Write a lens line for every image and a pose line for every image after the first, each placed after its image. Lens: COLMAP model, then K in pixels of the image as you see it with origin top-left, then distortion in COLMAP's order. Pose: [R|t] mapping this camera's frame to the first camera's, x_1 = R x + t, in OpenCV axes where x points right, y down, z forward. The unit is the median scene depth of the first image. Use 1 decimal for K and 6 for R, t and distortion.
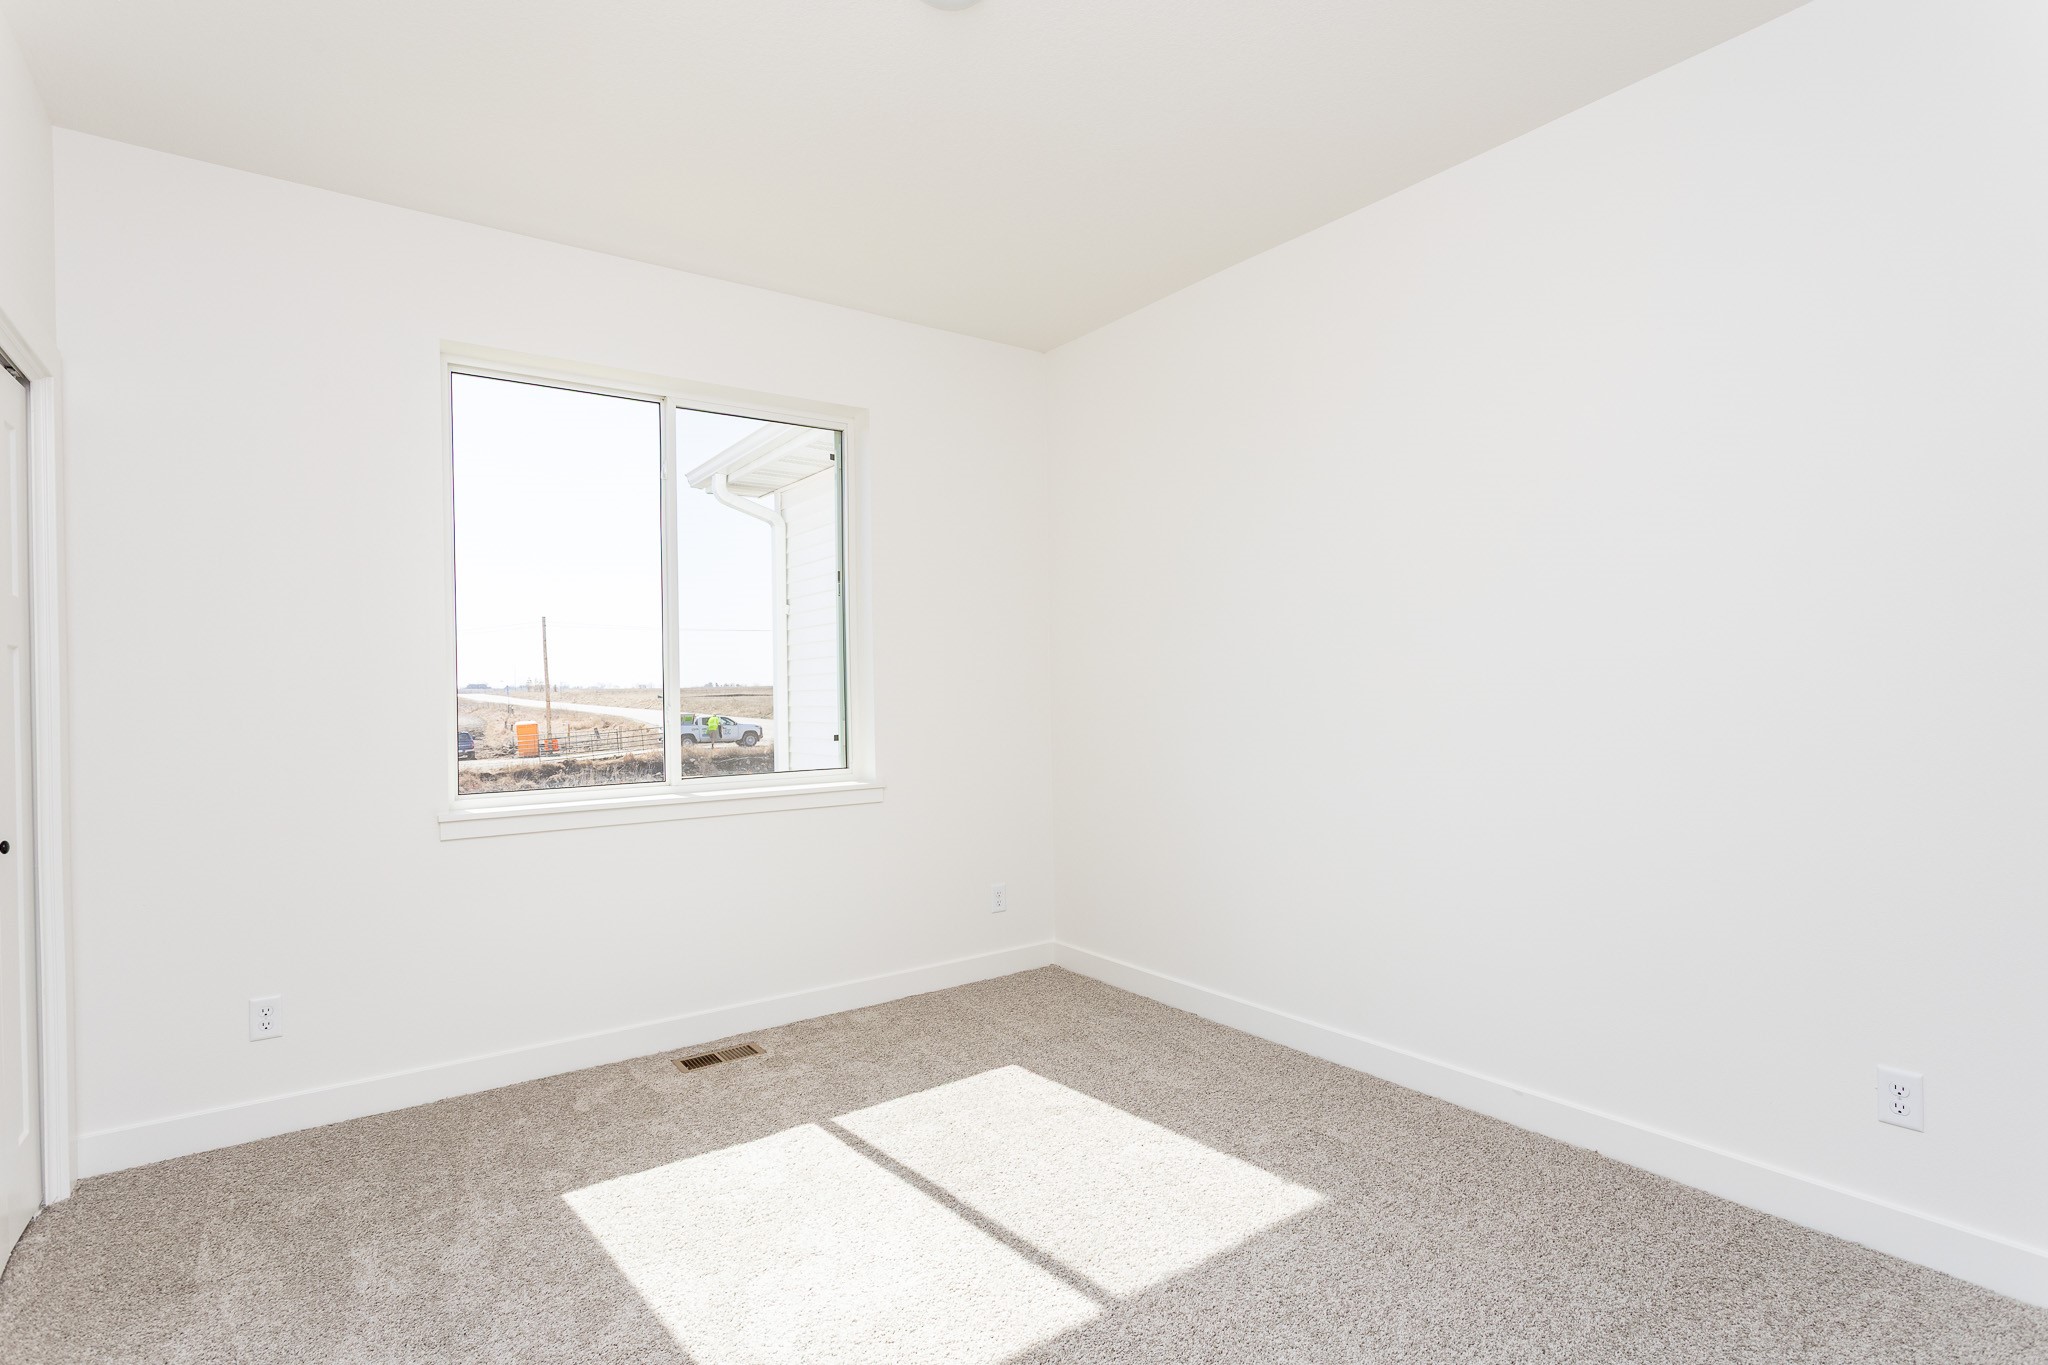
lens RADIAL K [[1006.5, 0, 1029.6], [0, 1006.5, 679.2], [0, 0, 1]] dist [-0.005683, 0.001795]
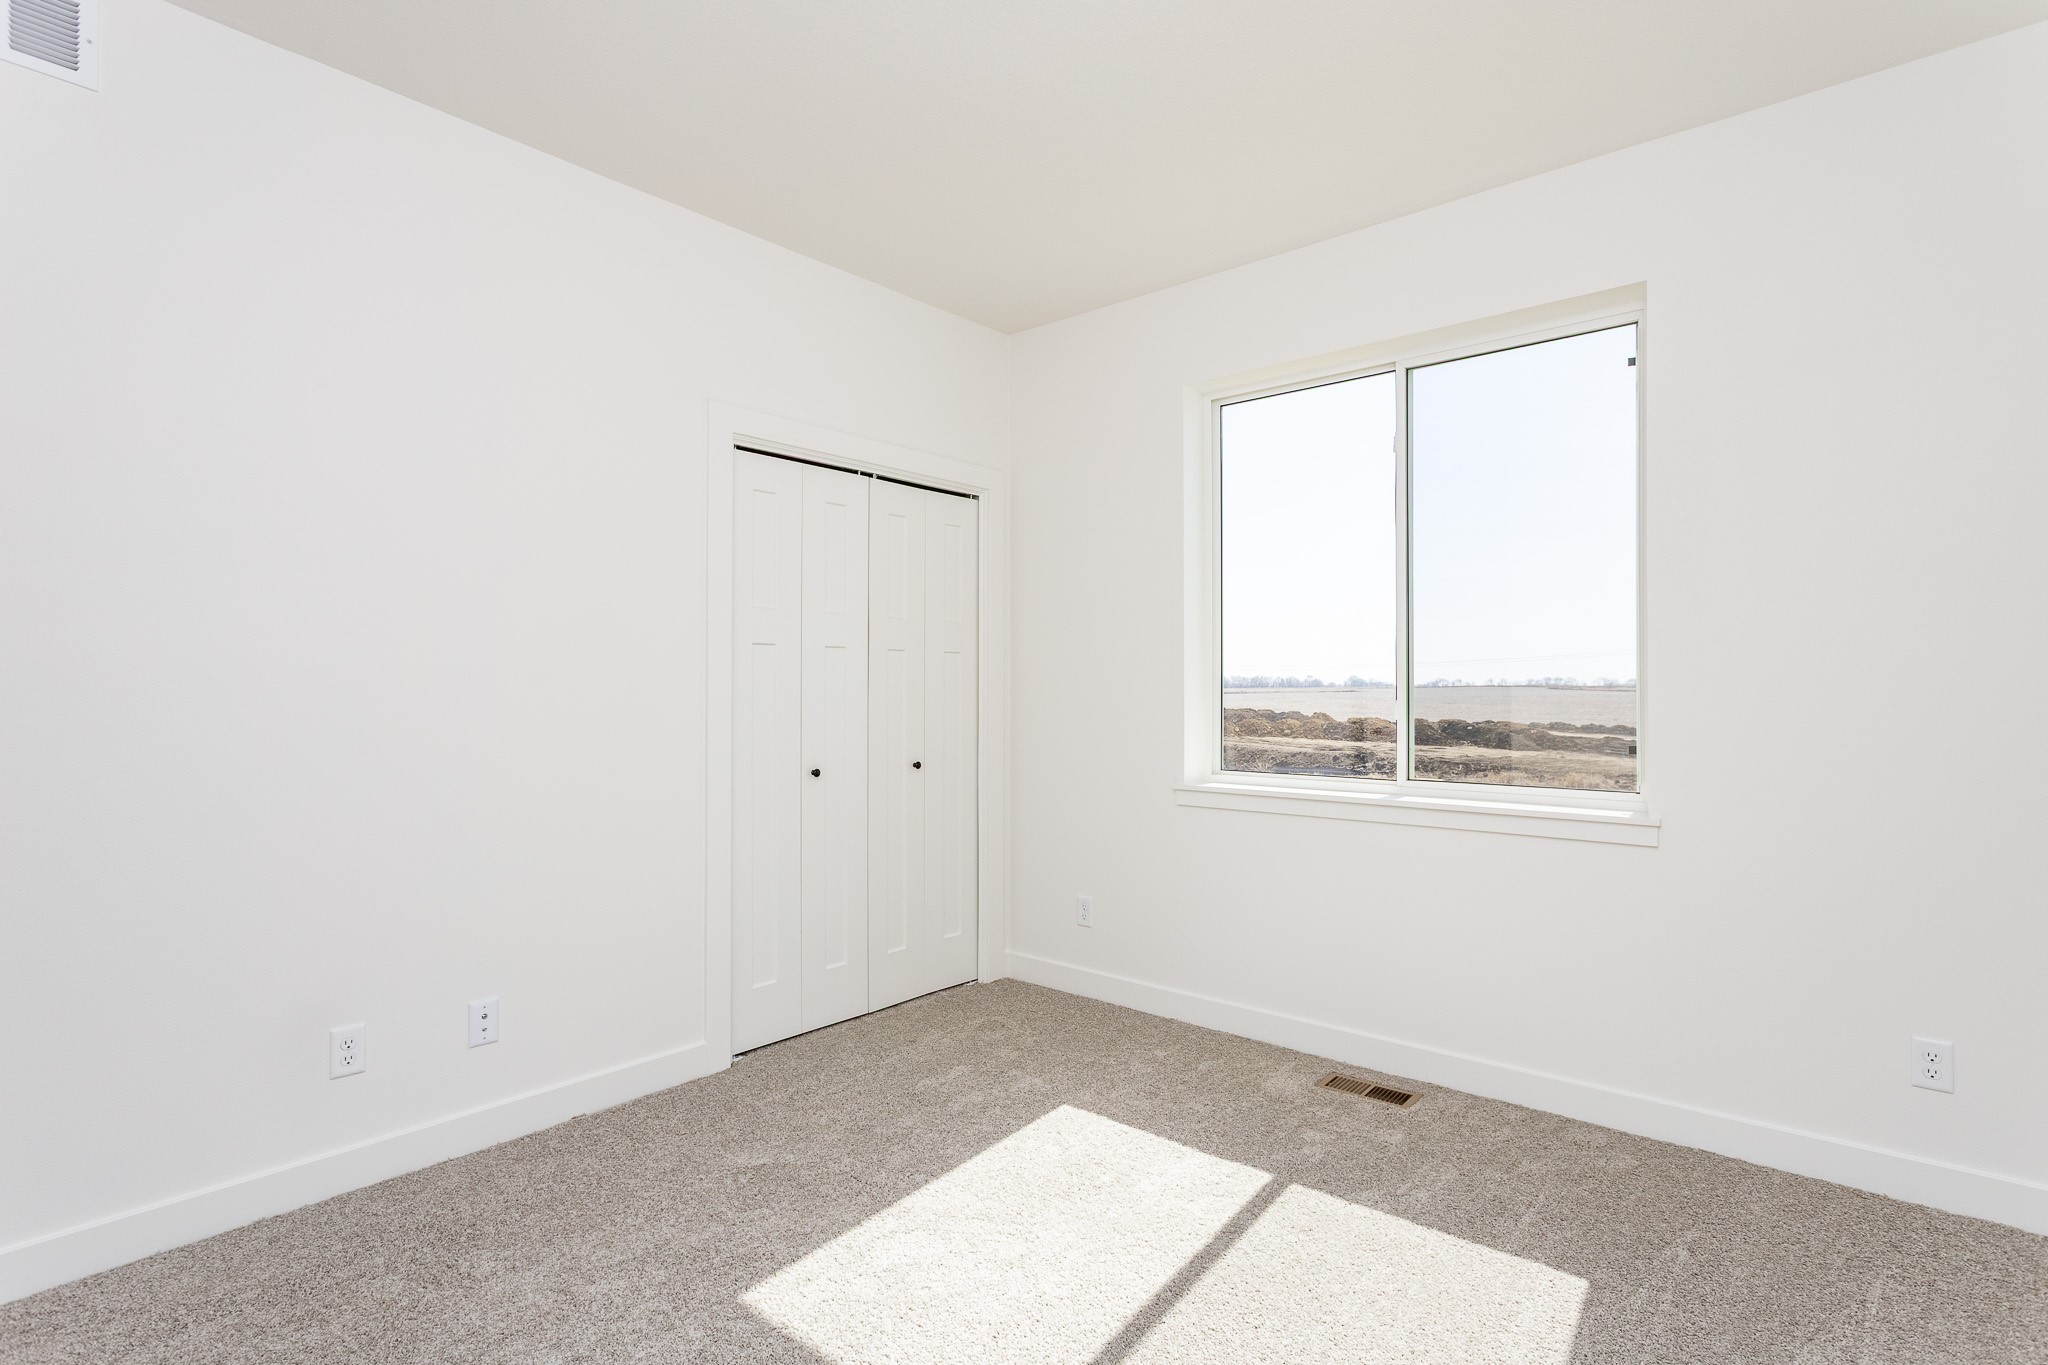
lens RADIAL K [[997.2, 0, 1036.2], [0, 997.2, 684.0], [0, 0, 1]] dist [-0.009496, 0.001505]
pose [[0.235471, 0.006000, -0.971863, 0.495328], [-0.002341, 0.999982, 0.005606, 0.009519], [0.971879, 0.000956, 0.235481, 0.517053]]
